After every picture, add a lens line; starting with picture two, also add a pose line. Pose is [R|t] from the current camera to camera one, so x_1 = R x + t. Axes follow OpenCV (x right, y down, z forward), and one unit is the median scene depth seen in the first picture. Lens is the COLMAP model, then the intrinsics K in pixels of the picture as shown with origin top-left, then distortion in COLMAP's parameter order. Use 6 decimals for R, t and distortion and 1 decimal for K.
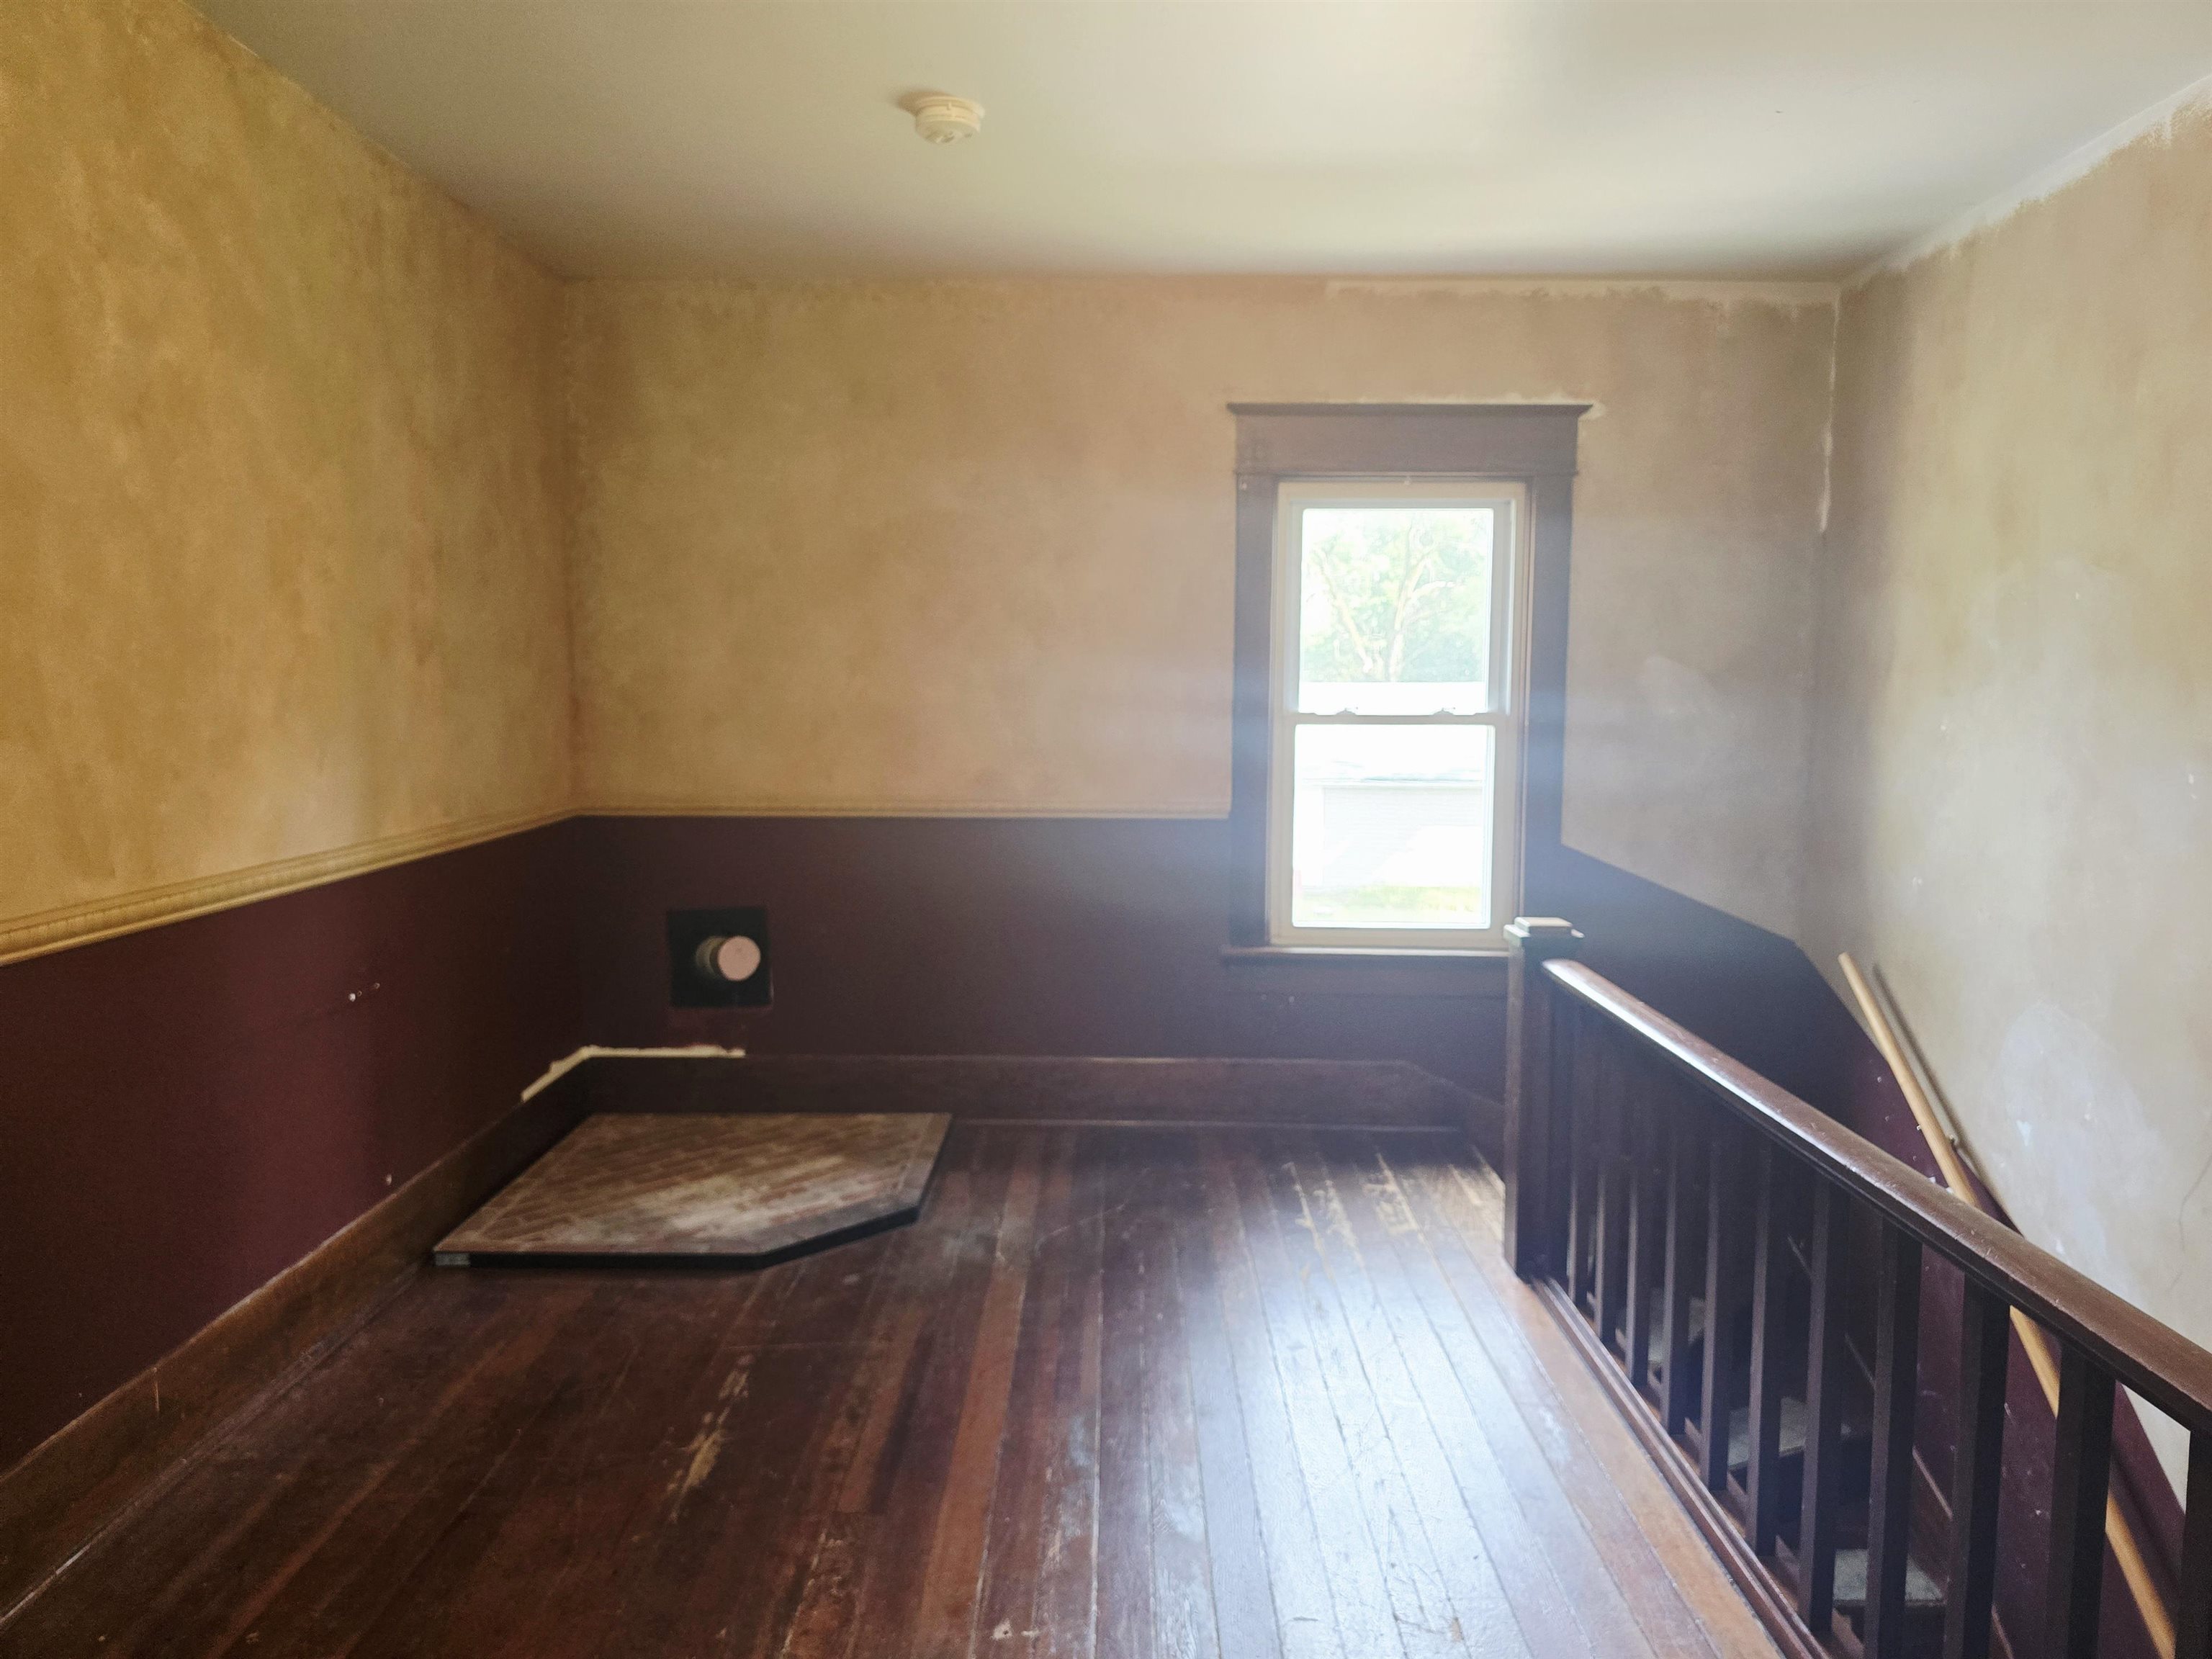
lens RADIAL K [[1477.6, 0, 1098.4], [0, 1477.6, 804.0], [0, 0, 1]] dist [0.048862, -0.038568]
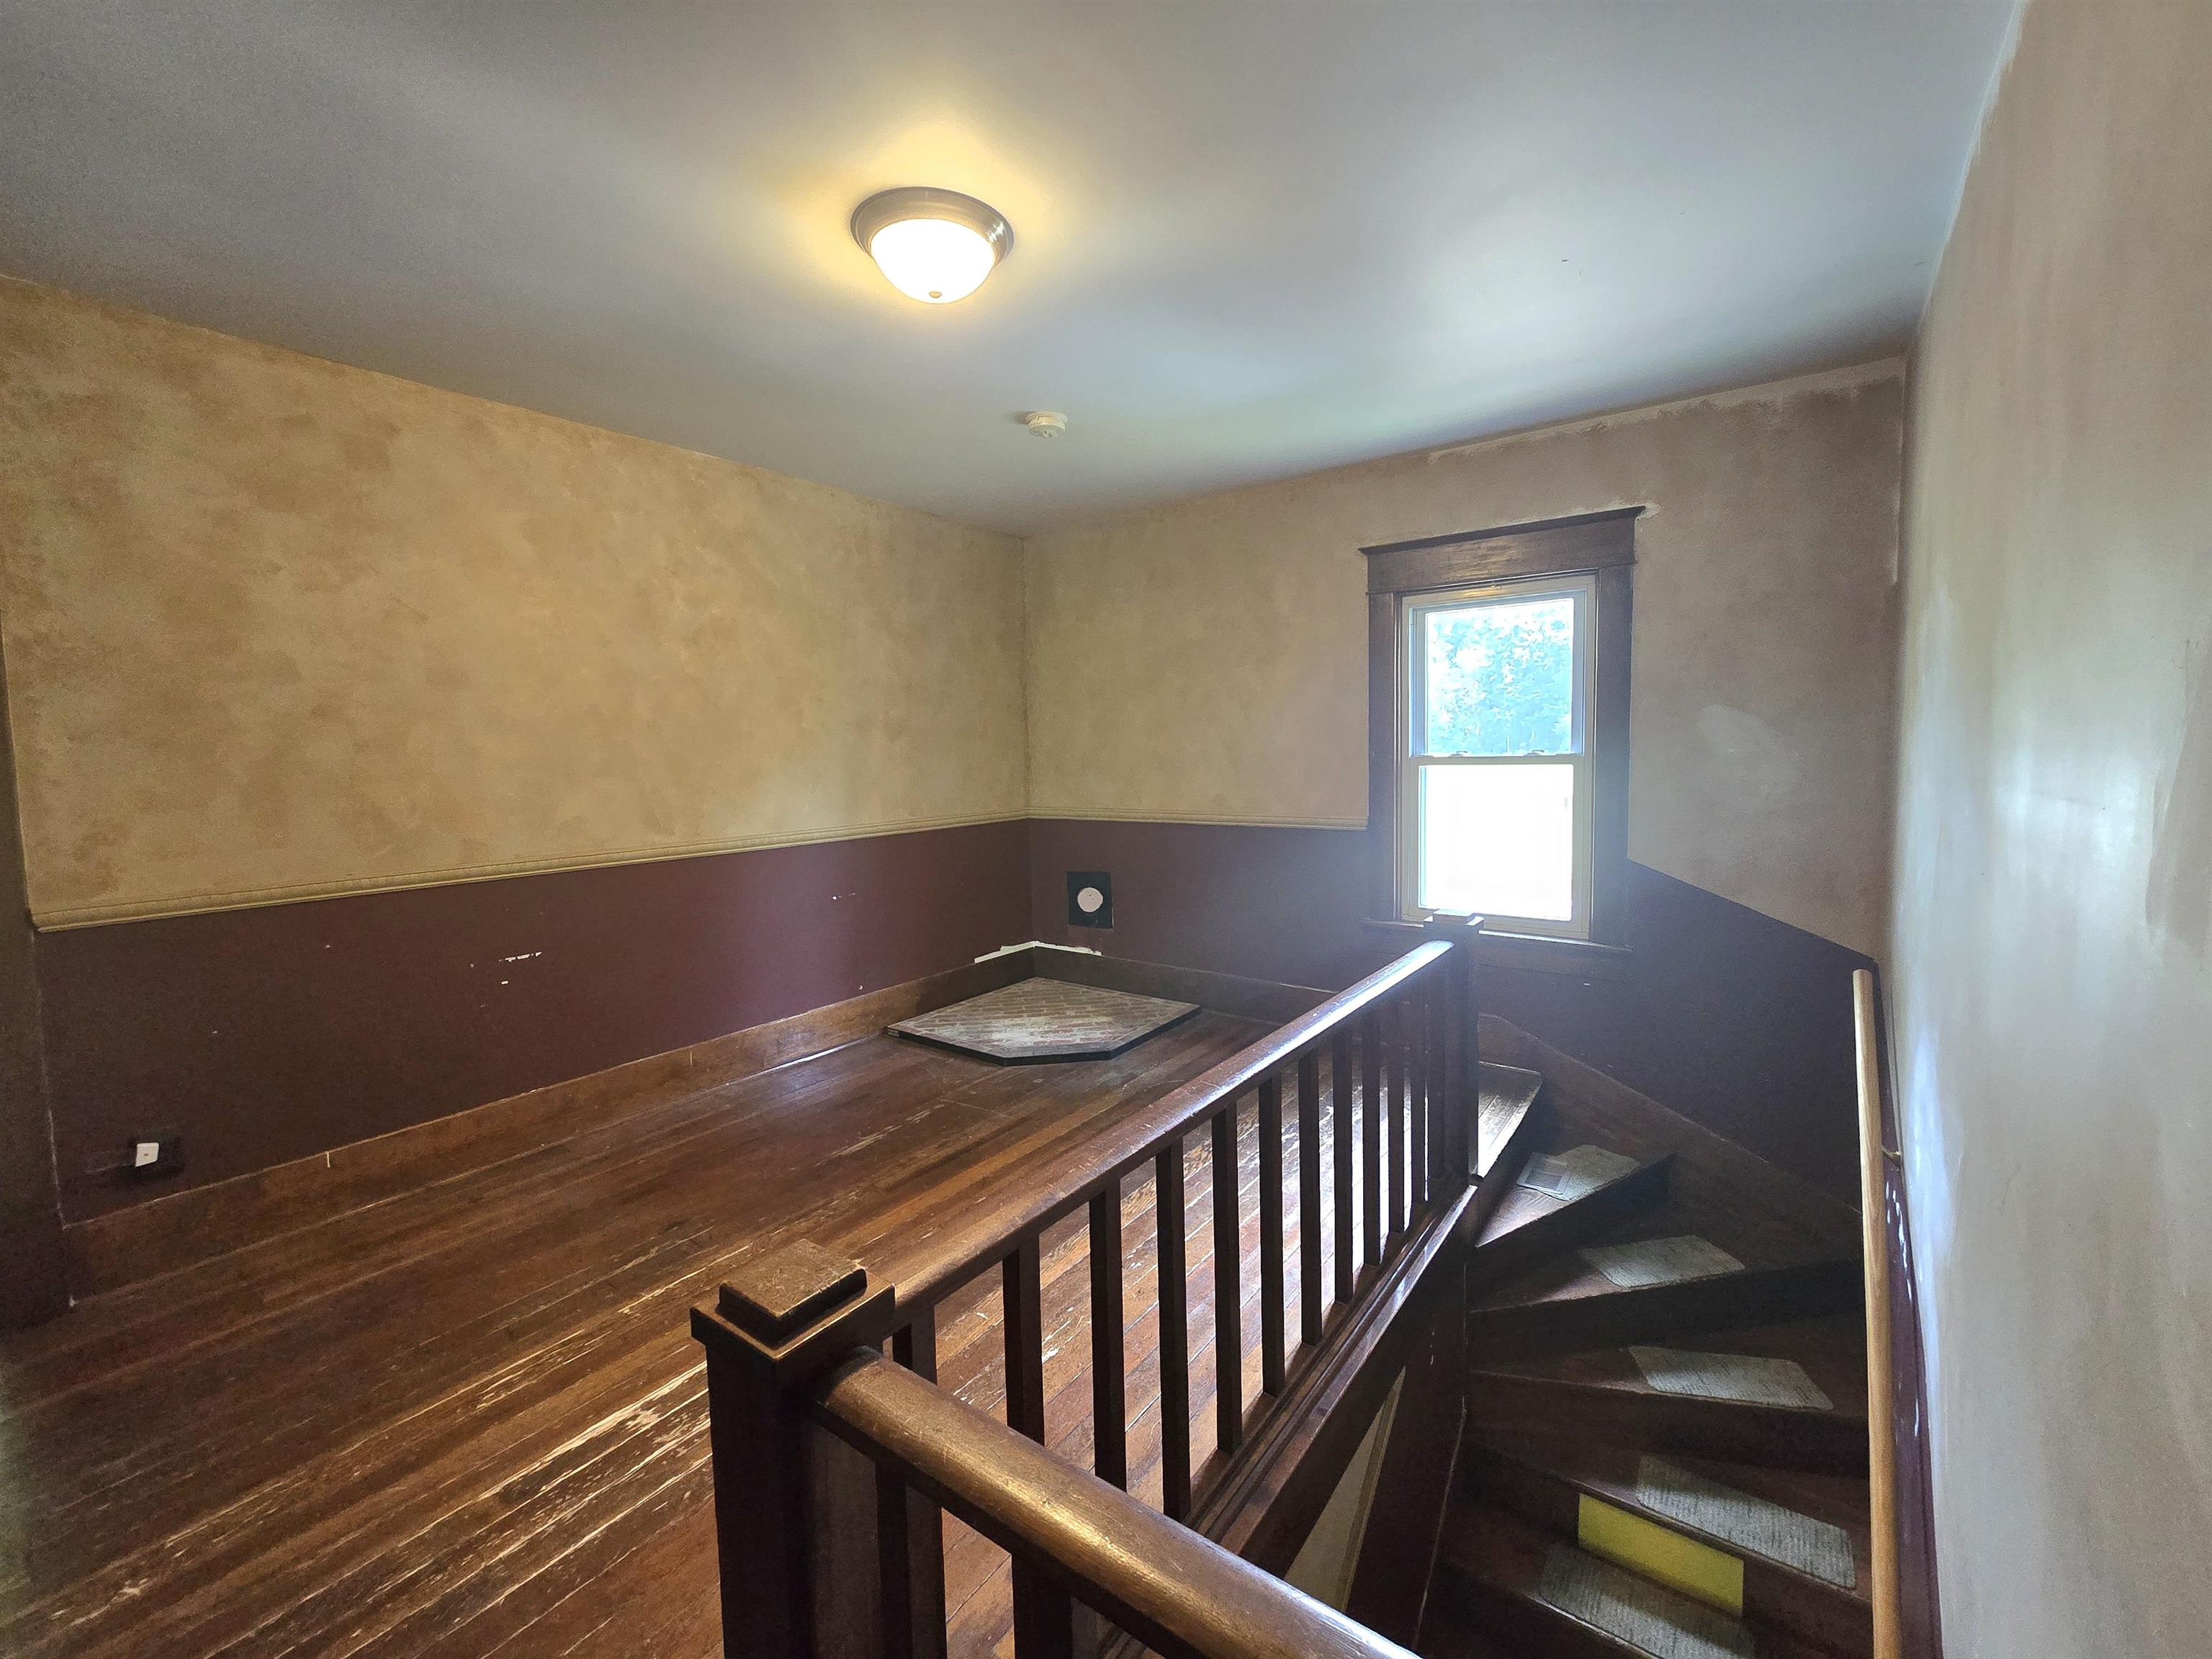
lens RADIAL K [[889.9, 0, 1099.3], [0, 889.9, 800.3], [0, 0, 1]] dist [0.000818, -0.000526]
pose [[0.812804, 0.011402, -0.582425, 0.436920], [-0.023645, 0.999630, -0.013428, -0.001504], [0.582057, 0.024686, 0.812773, 0.148859]]
